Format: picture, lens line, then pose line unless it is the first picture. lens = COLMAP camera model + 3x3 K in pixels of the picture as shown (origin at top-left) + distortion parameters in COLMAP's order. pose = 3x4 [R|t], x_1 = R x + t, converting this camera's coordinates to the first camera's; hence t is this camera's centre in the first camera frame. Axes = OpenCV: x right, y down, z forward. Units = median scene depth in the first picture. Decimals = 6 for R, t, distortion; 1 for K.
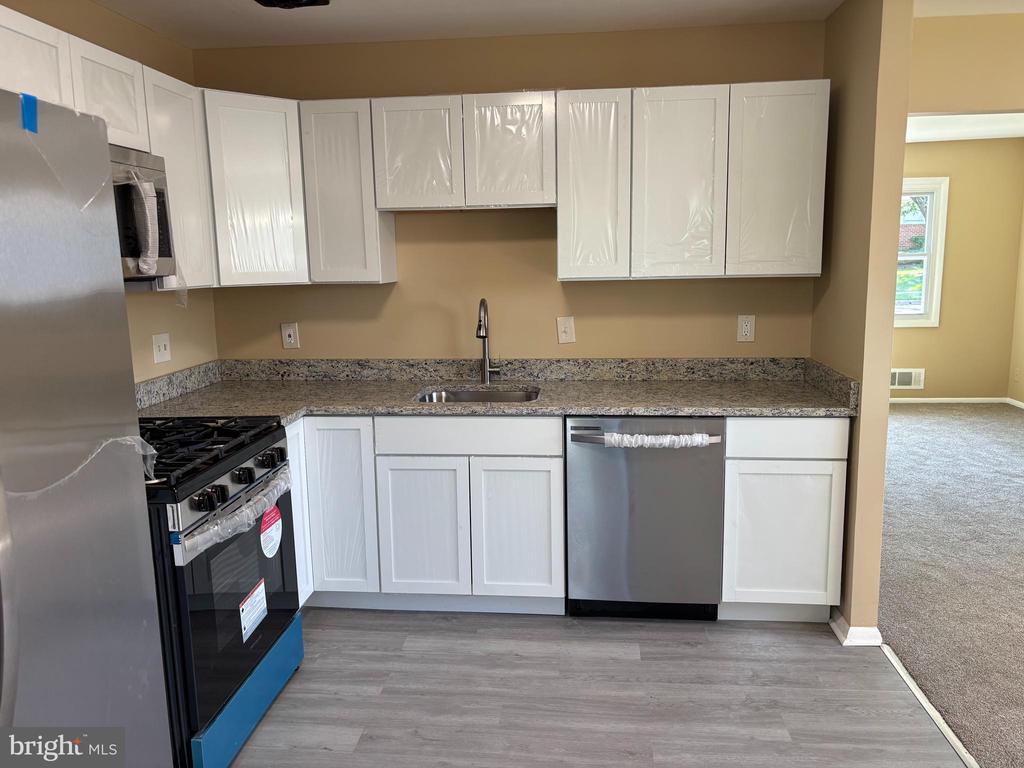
lens RADIAL K [[787.5, 0, 519.6], [0, 787.5, 378.7], [0, 0, 1]] dist [0.058324, -0.056285]
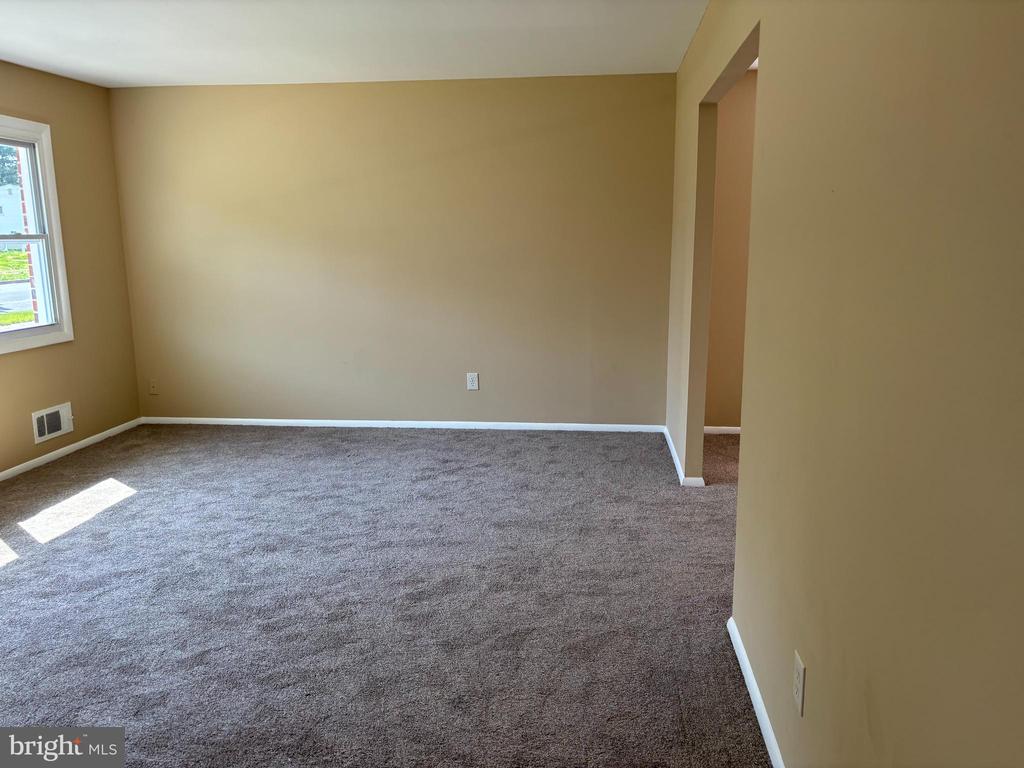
lens RADIAL K [[787.5, 0, 511.9], [0, 787.5, 383.6], [0, 0, 1]] dist [0.058324, -0.056285]
pose [[0.038274, -0.169197, 0.984839, -0.372183], [0.168650, 0.972517, 0.160525, -0.173181], [-0.984933, 0.159949, 0.065757, 1.320091]]
